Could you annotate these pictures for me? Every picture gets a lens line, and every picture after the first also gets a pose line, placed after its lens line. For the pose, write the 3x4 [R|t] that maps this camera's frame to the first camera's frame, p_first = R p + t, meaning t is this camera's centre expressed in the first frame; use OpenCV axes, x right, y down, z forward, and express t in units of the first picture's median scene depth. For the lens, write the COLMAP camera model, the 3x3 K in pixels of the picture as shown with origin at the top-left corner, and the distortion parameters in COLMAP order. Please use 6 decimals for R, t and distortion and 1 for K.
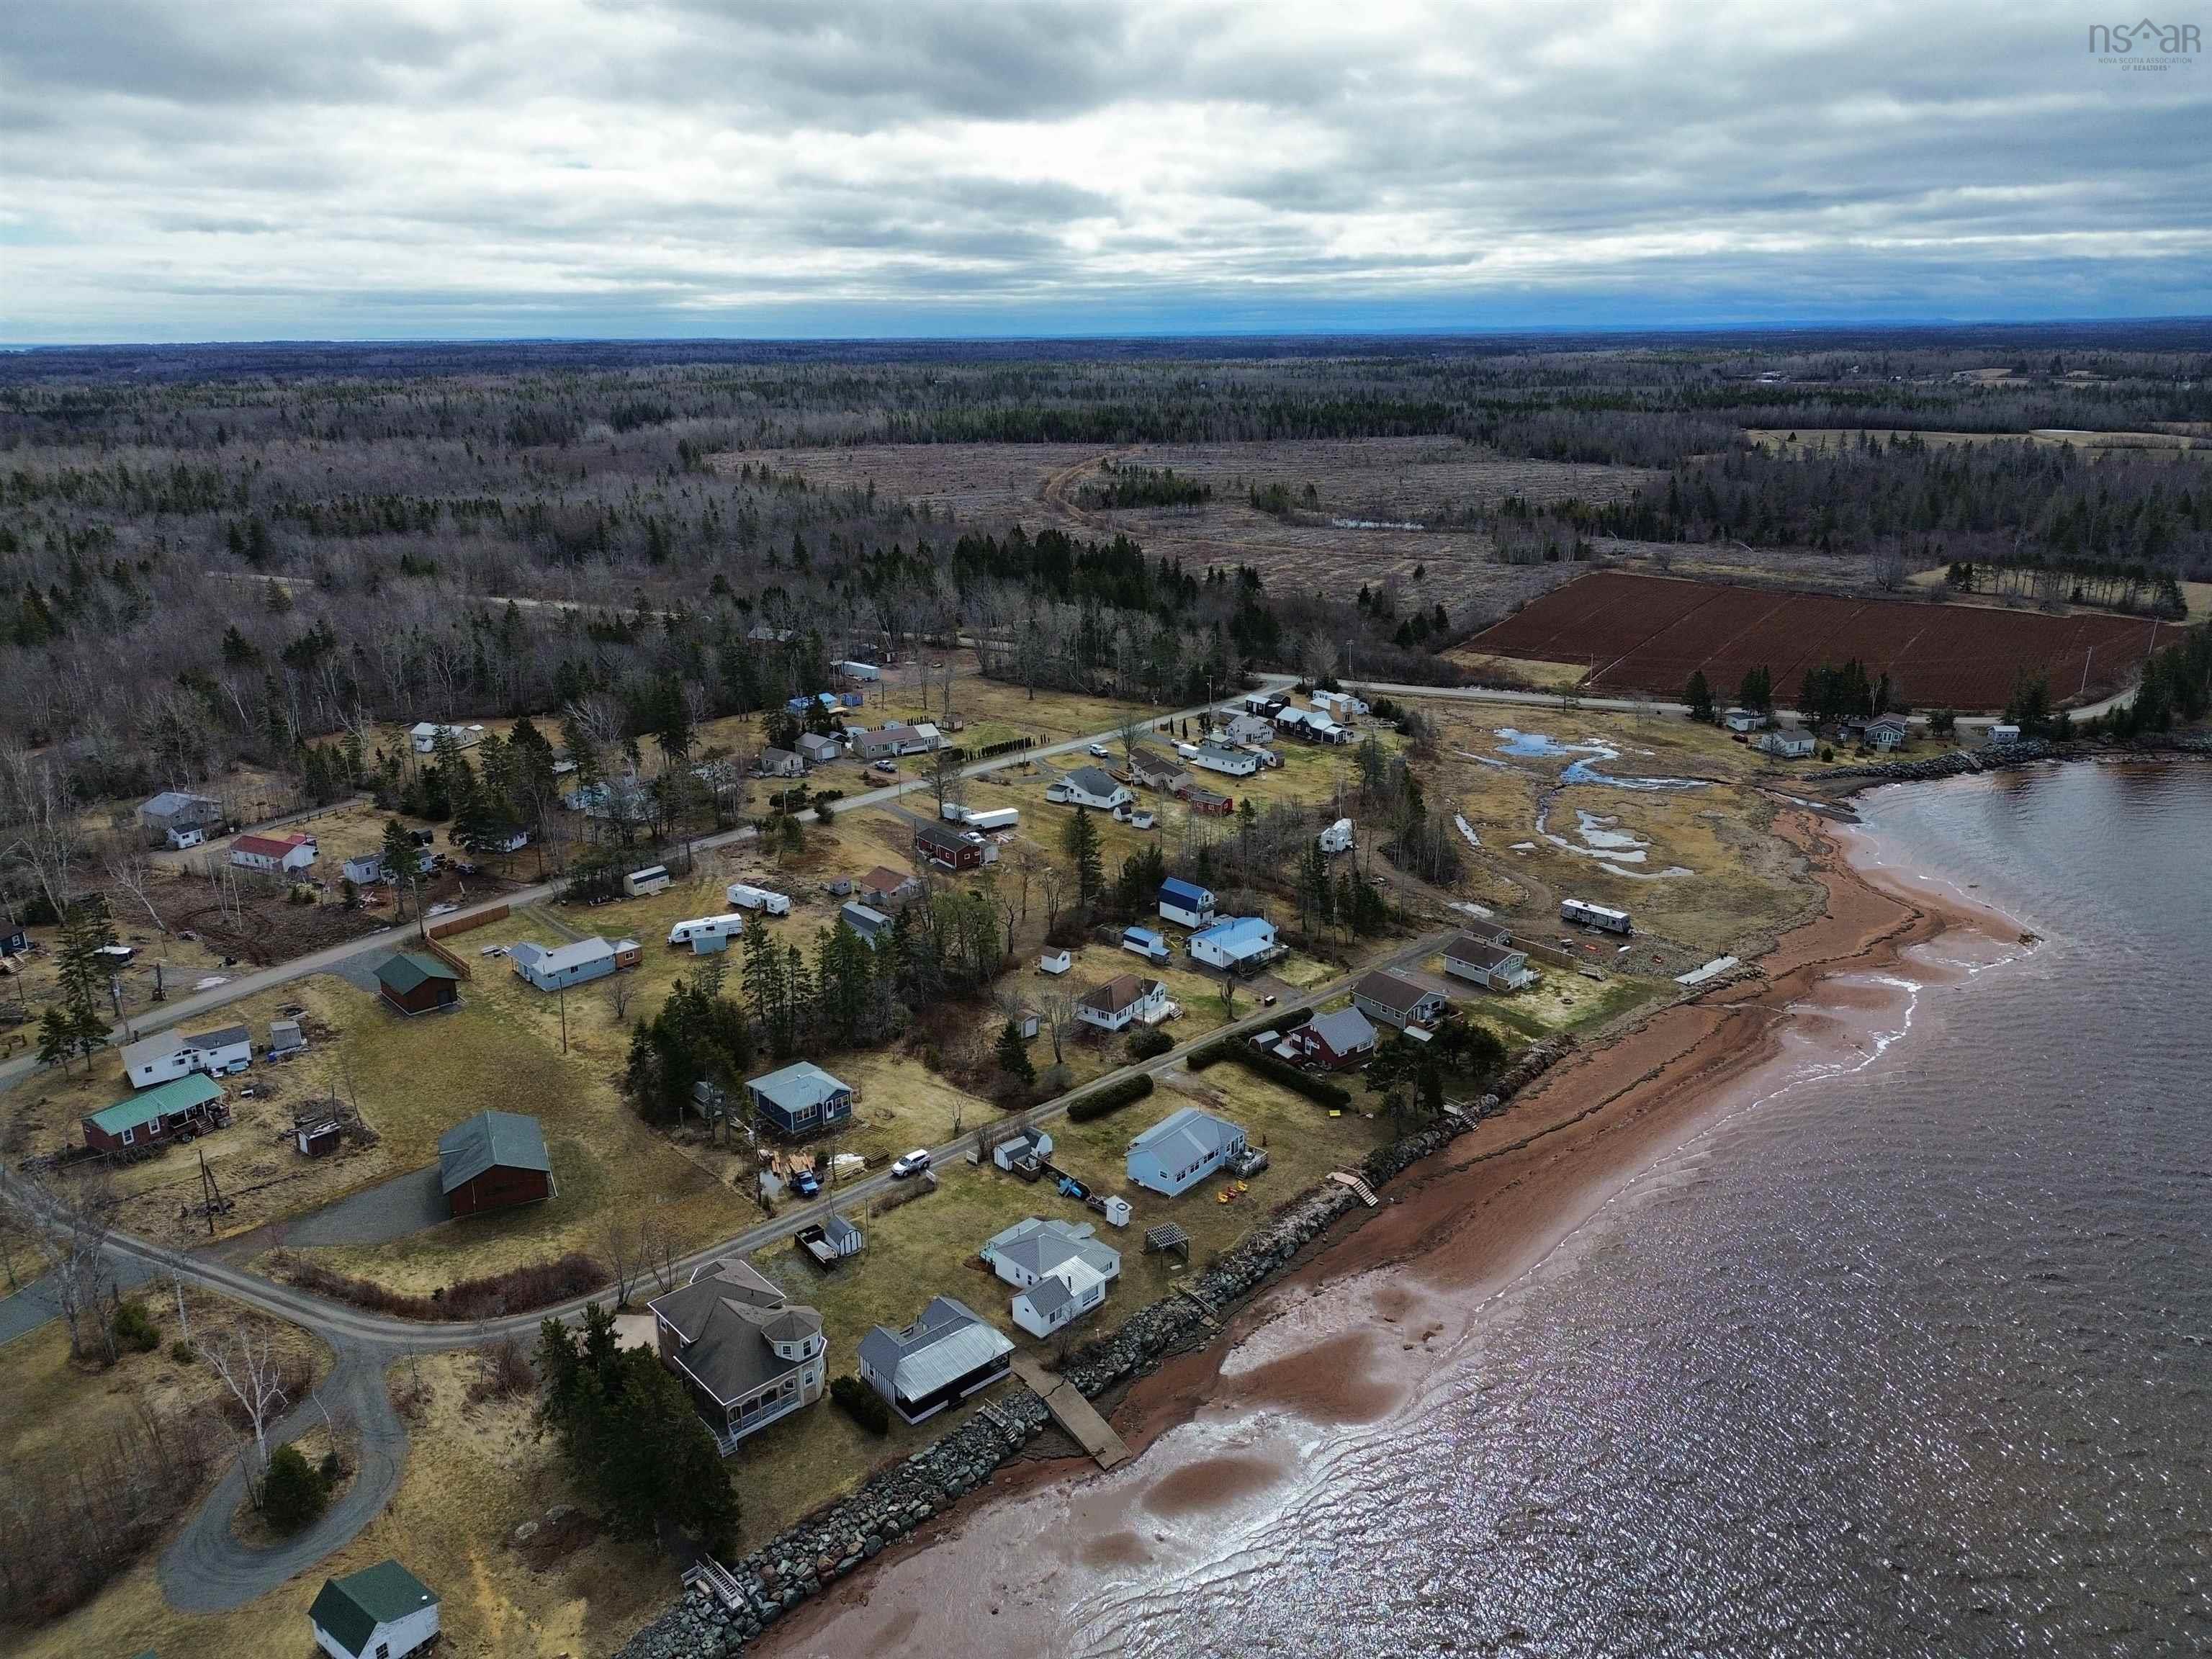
lens RADIAL K [[1542.7, 0, 1104.6], [0, 1542.7, 822.6], [0, 0, 1]] dist [0.070358, -0.067018]
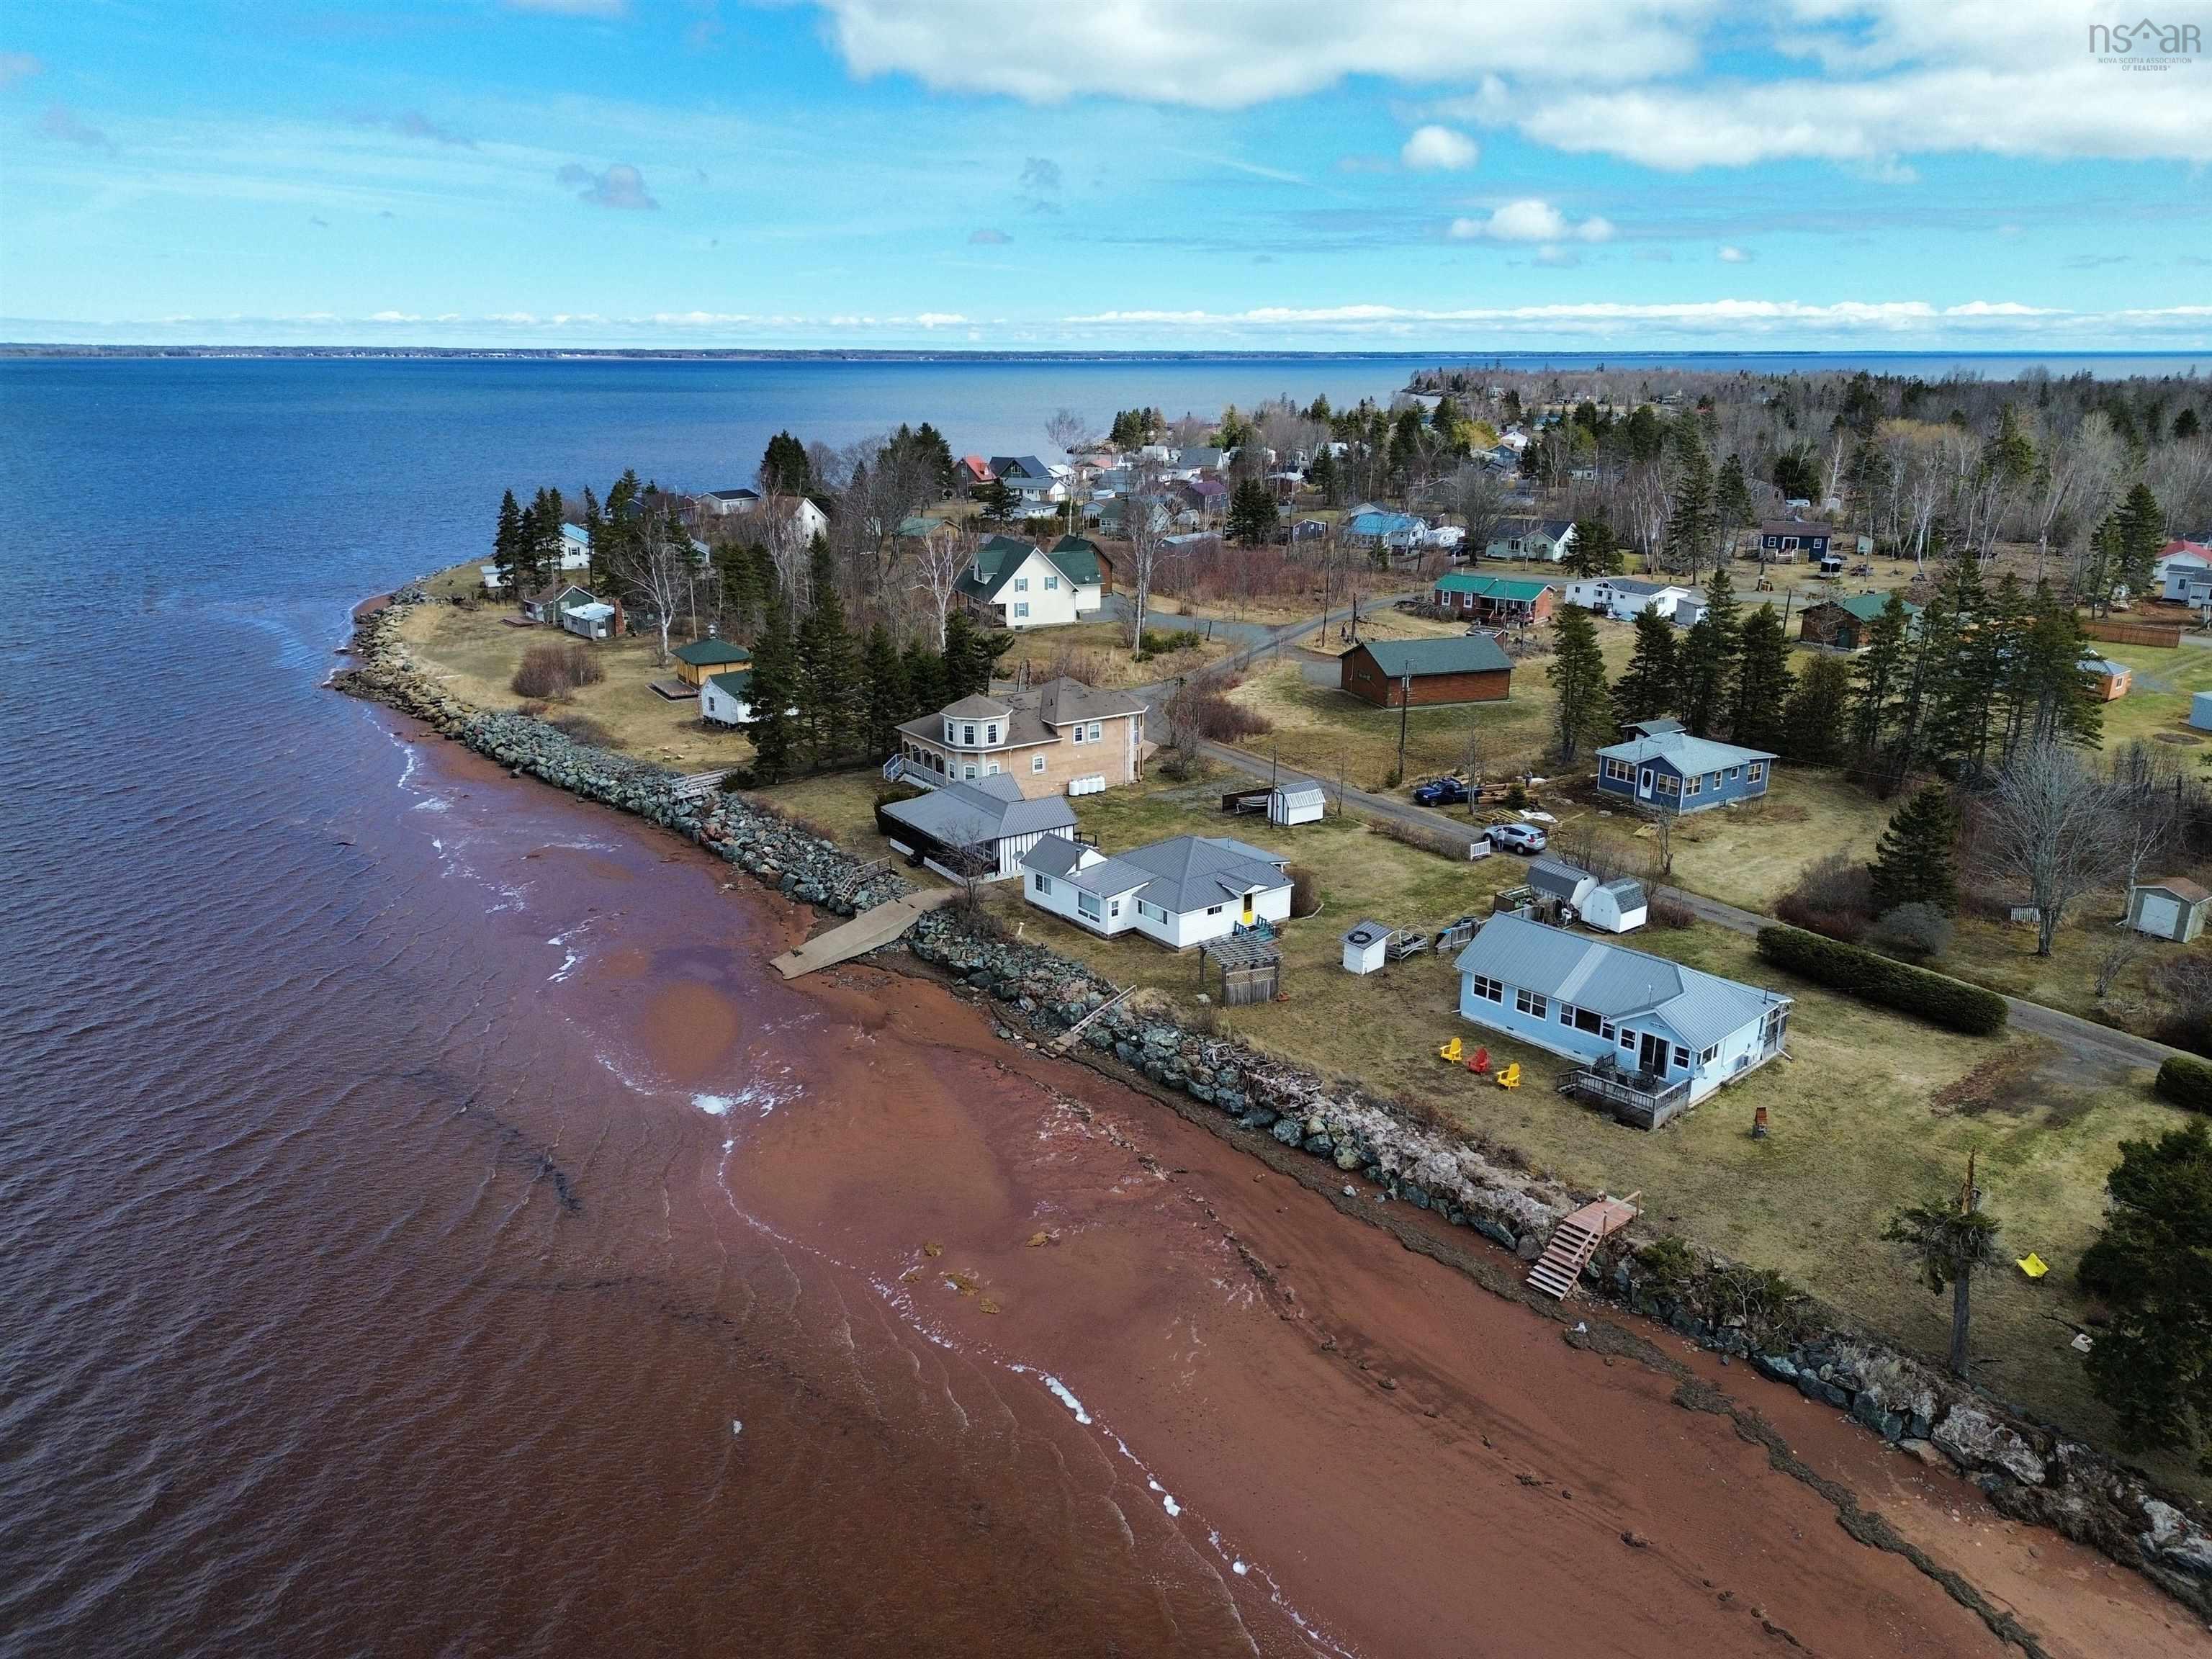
lens RADIAL K [[1542.7, 0, 1092.7], [0, 1542.7, 811.3], [0, 0, 1]] dist [0.070358, -0.067018]
pose [[-0.126117, 0.288899, -0.949016, 0.468892], [-0.299383, 0.900965, 0.314057, 0.068807], [0.945761, 0.323727, -0.027135, 0.852694]]
